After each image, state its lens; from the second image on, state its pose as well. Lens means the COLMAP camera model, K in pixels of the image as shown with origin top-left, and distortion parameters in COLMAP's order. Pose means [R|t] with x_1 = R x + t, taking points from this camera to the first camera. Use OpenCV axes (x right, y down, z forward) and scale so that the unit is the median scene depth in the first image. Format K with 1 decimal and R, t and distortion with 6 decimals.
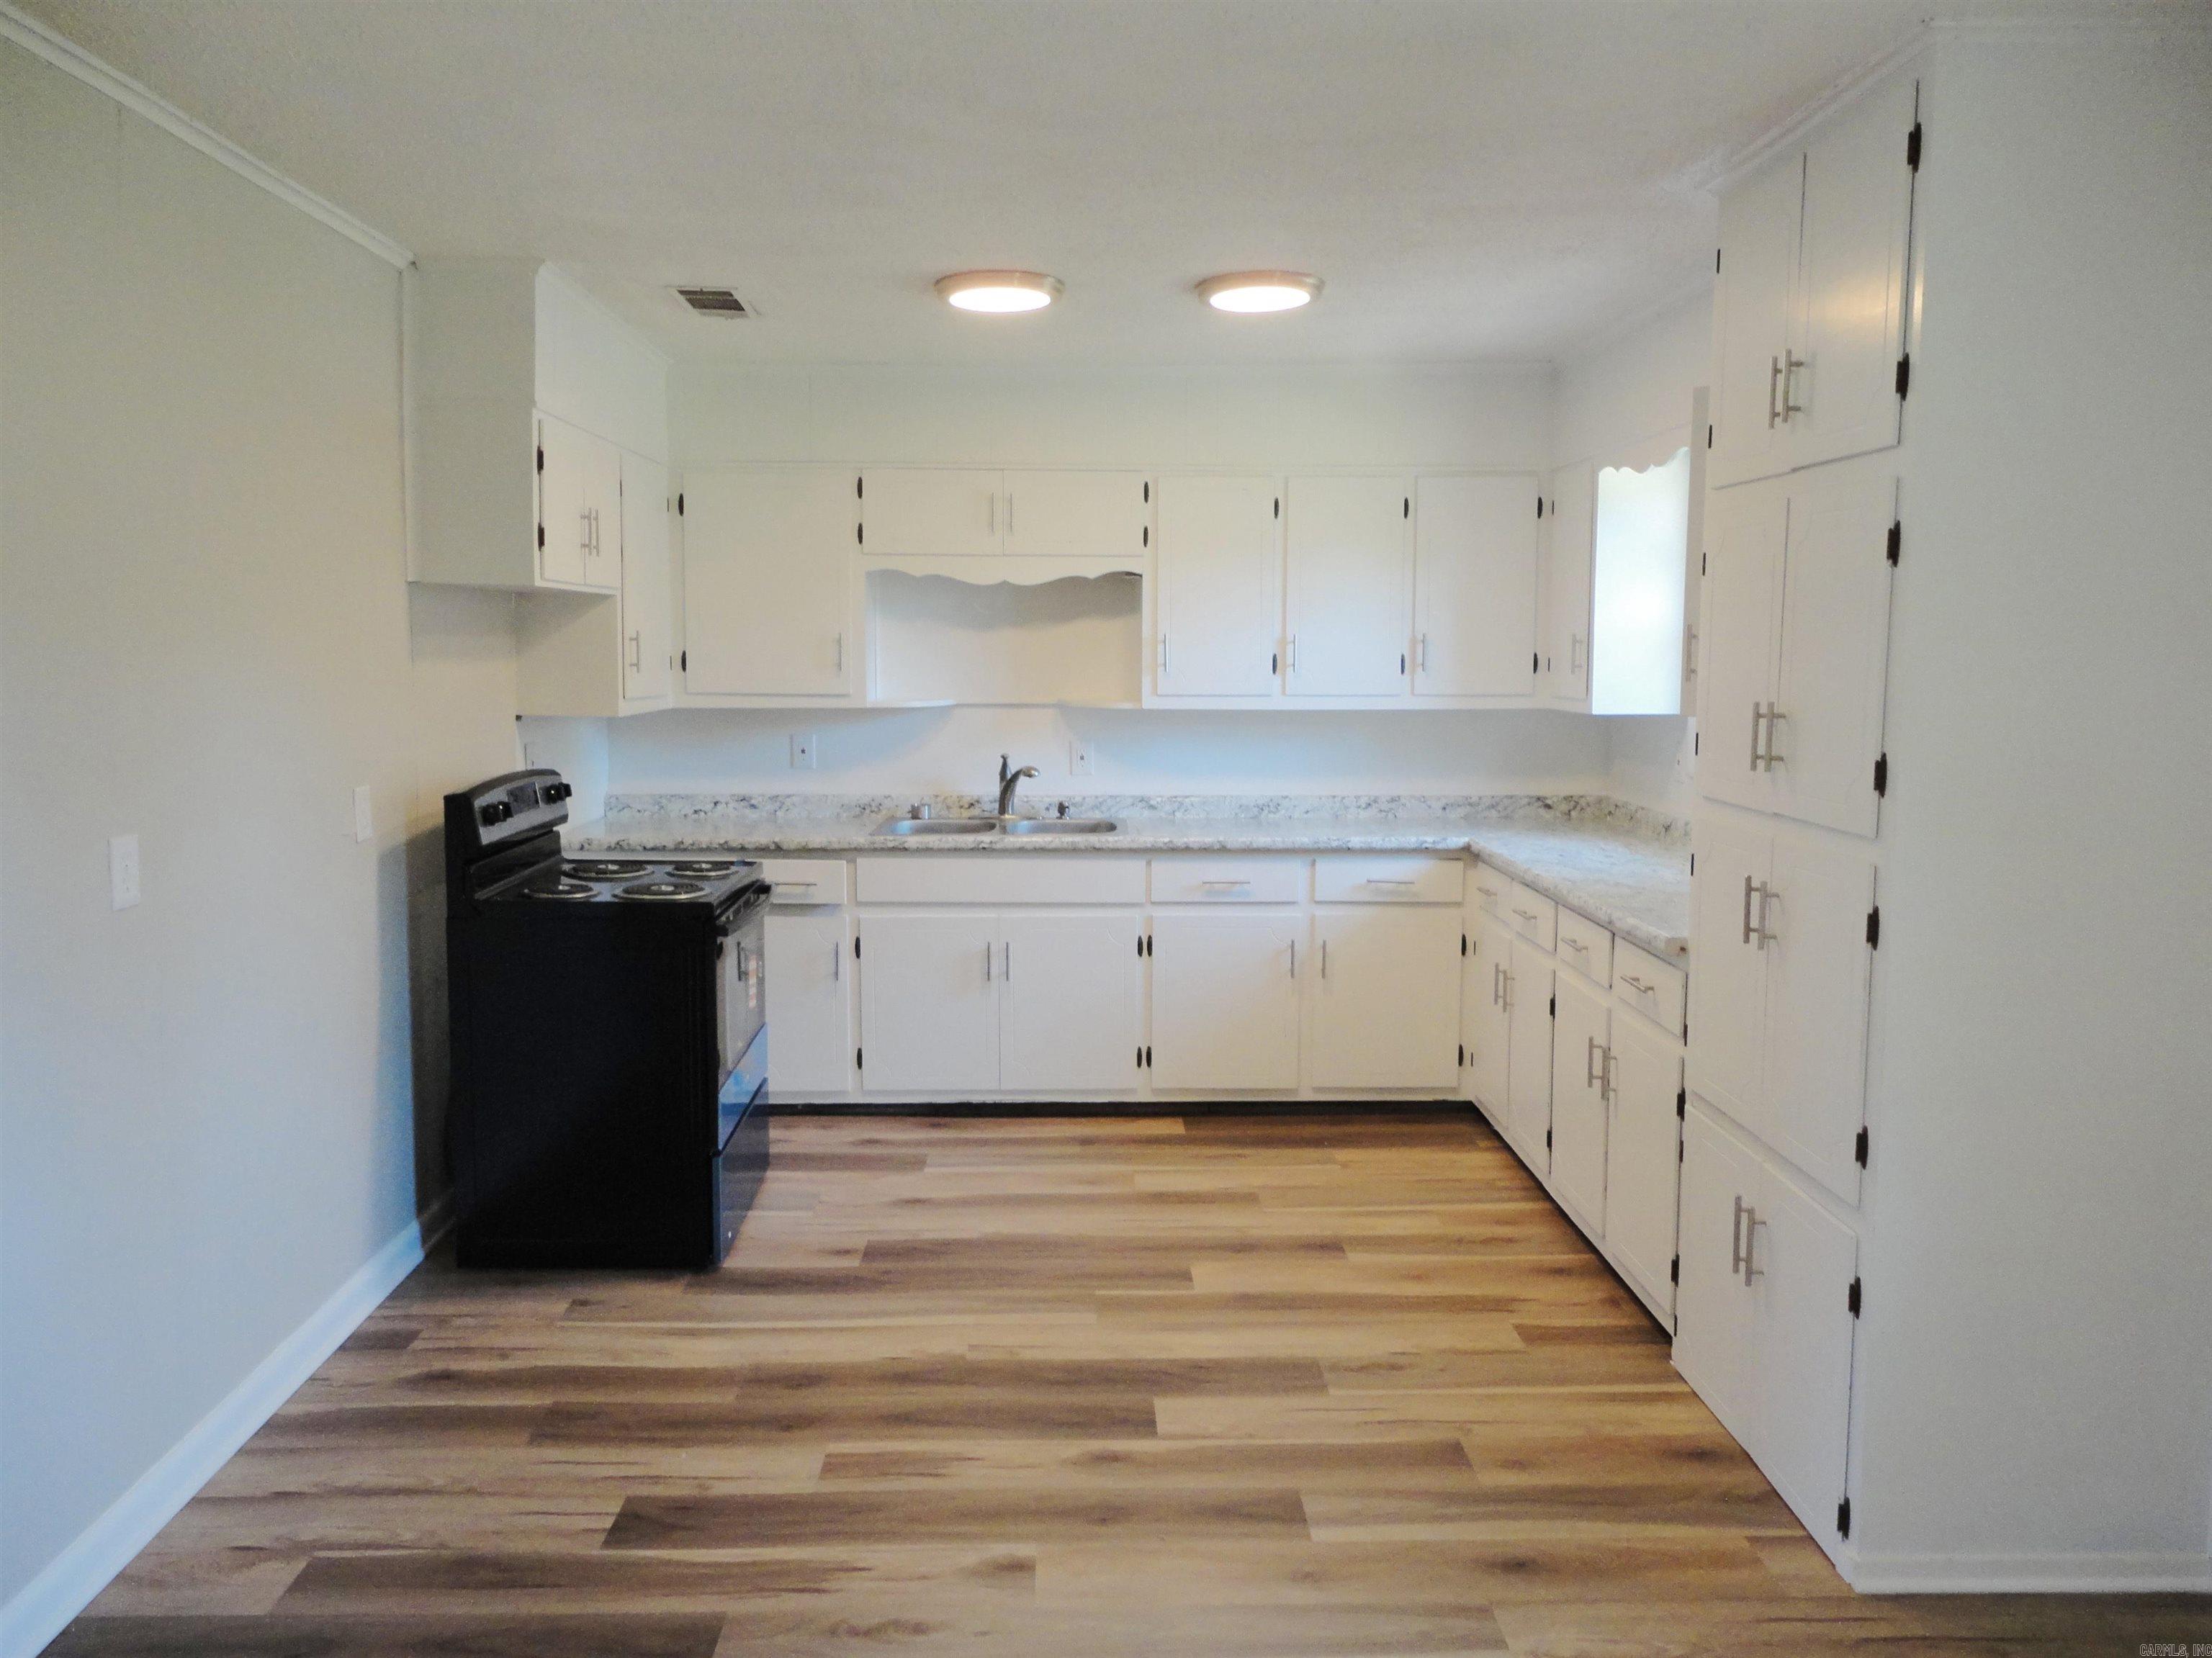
lens RADIAL K [[1674.4, 0, 1112.4], [0, 1674.4, 821.0], [0, 0, 1]] dist [0.003418, -0.000837]
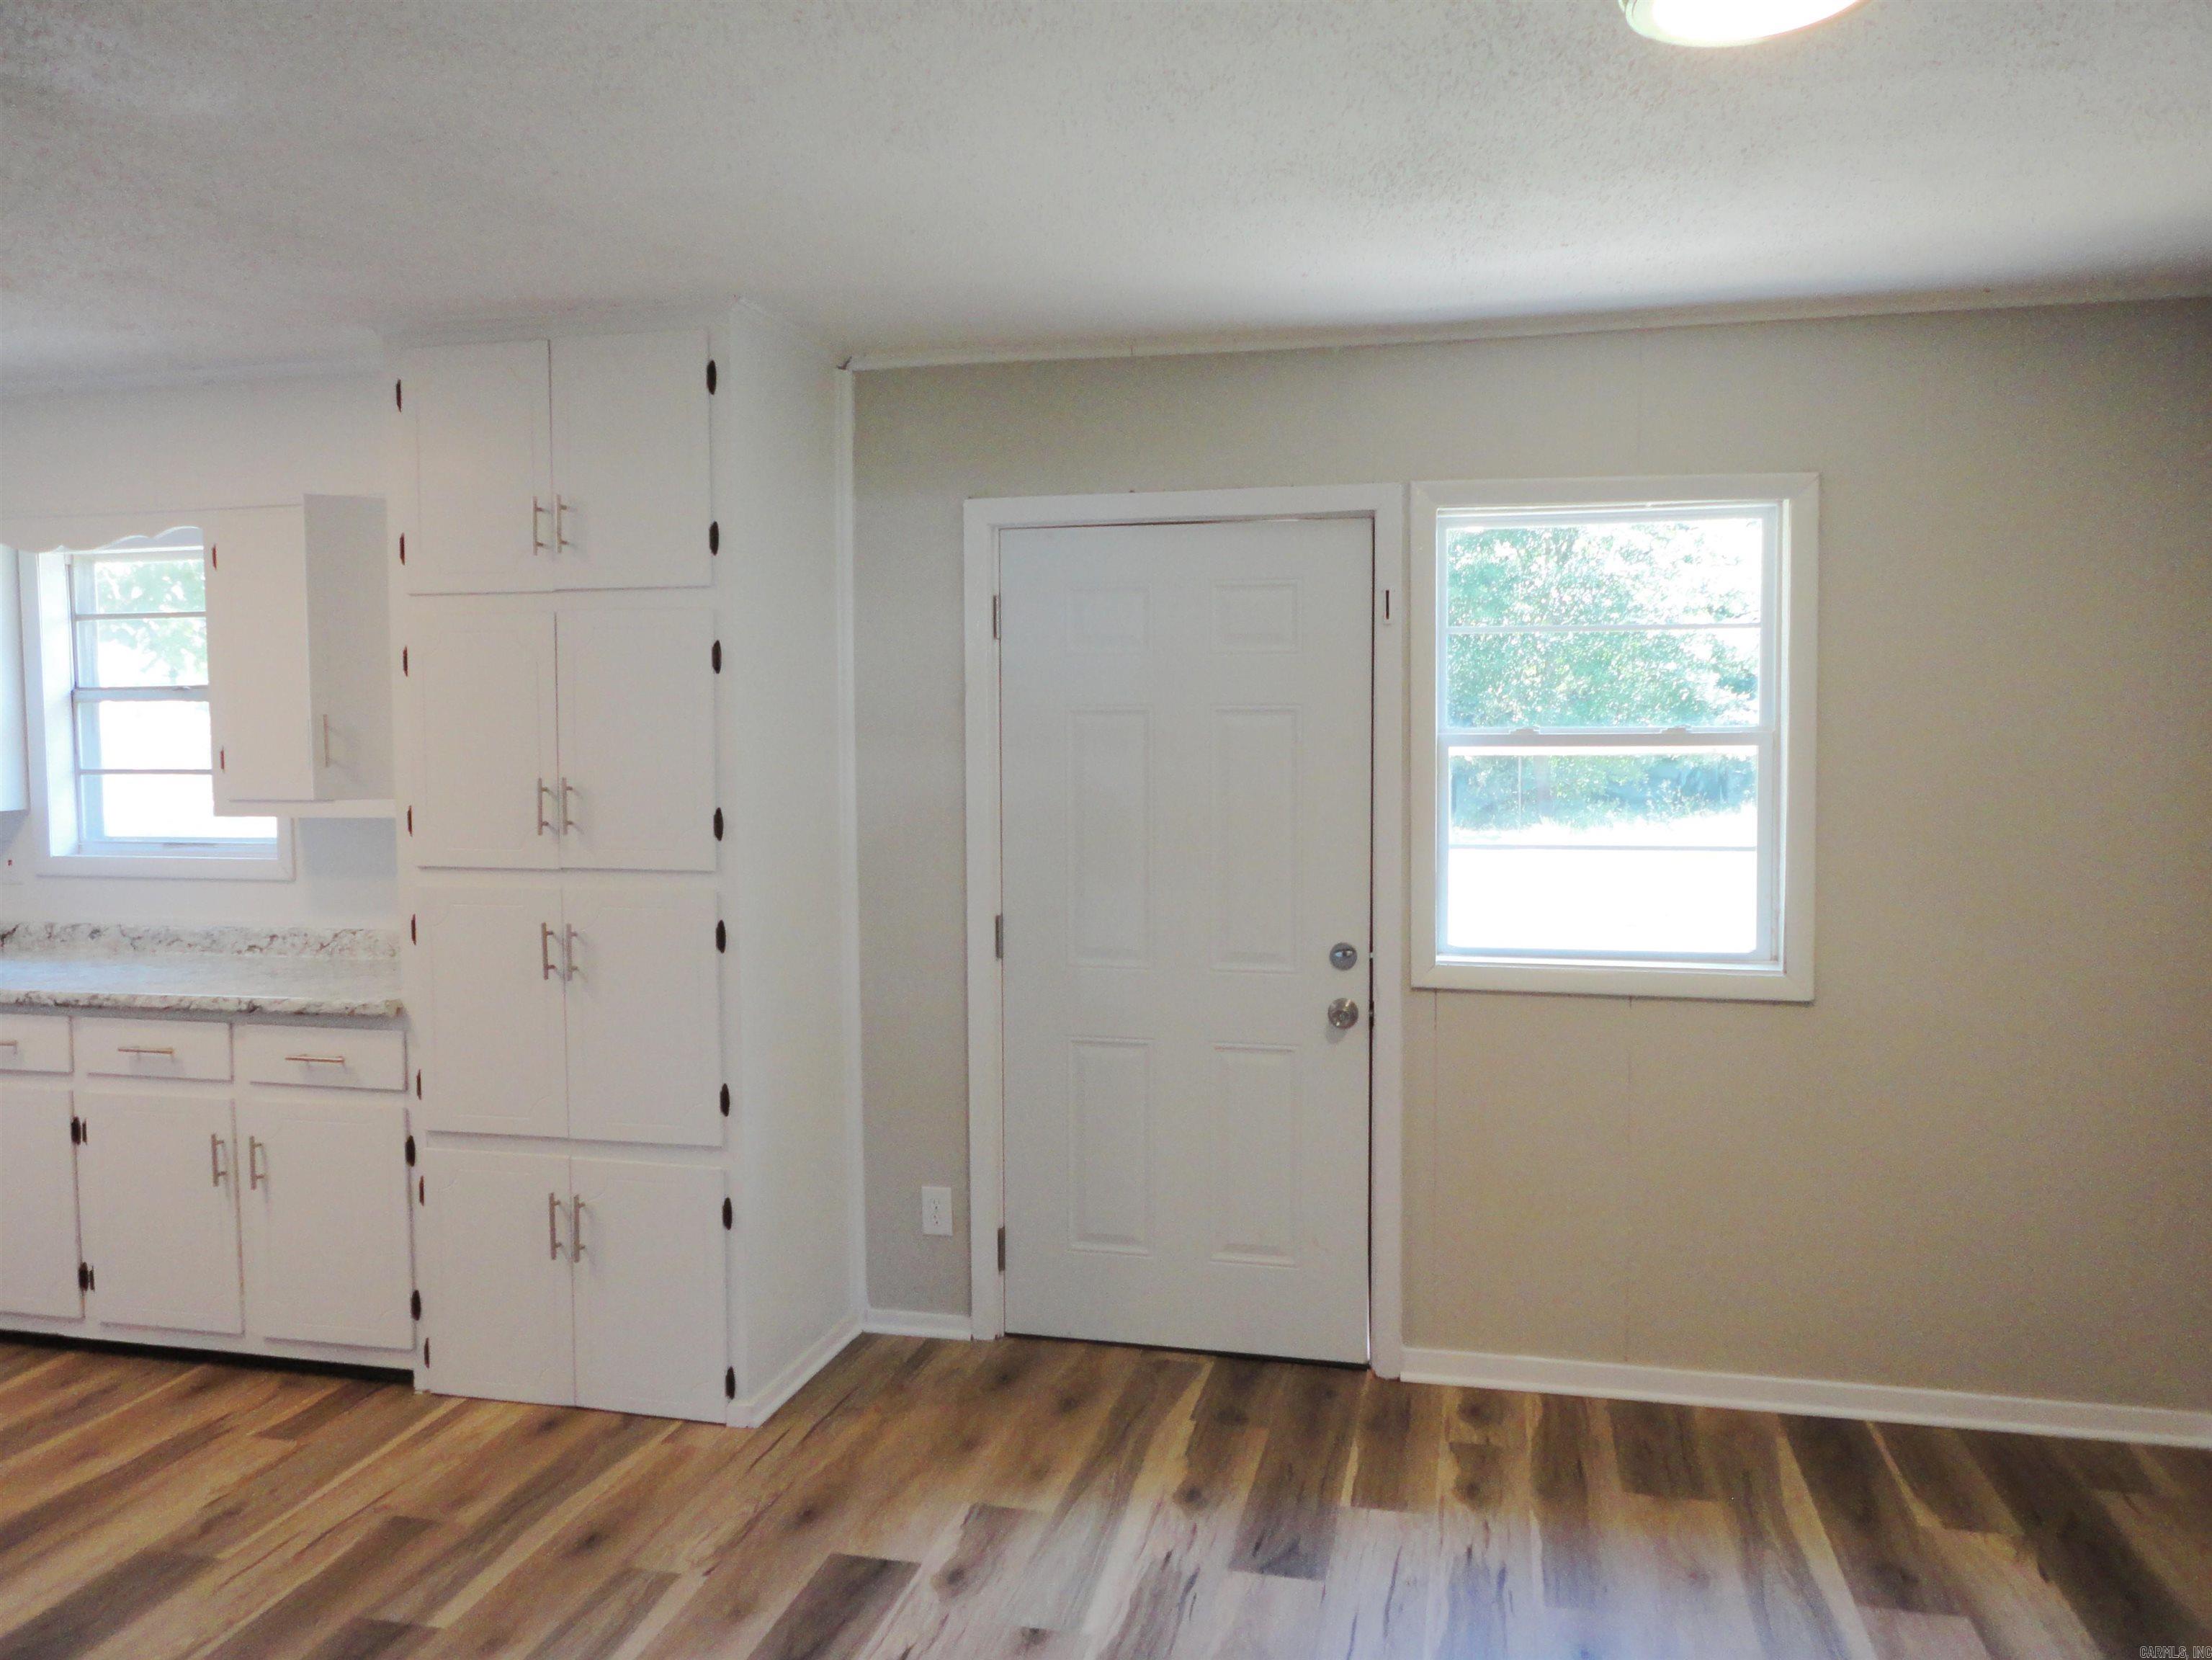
lens RADIAL K [[1674.8, 0, 1112.4], [0, 1674.8, 822.0], [0, 0, 1]] dist [0.003418, -0.000837]
pose [[0.247561, -0.063956, 0.966759, -0.637157], [0.114618, 0.992745, 0.036324, -0.034267], [-0.962069, 0.101815, 0.253096, 0.279467]]
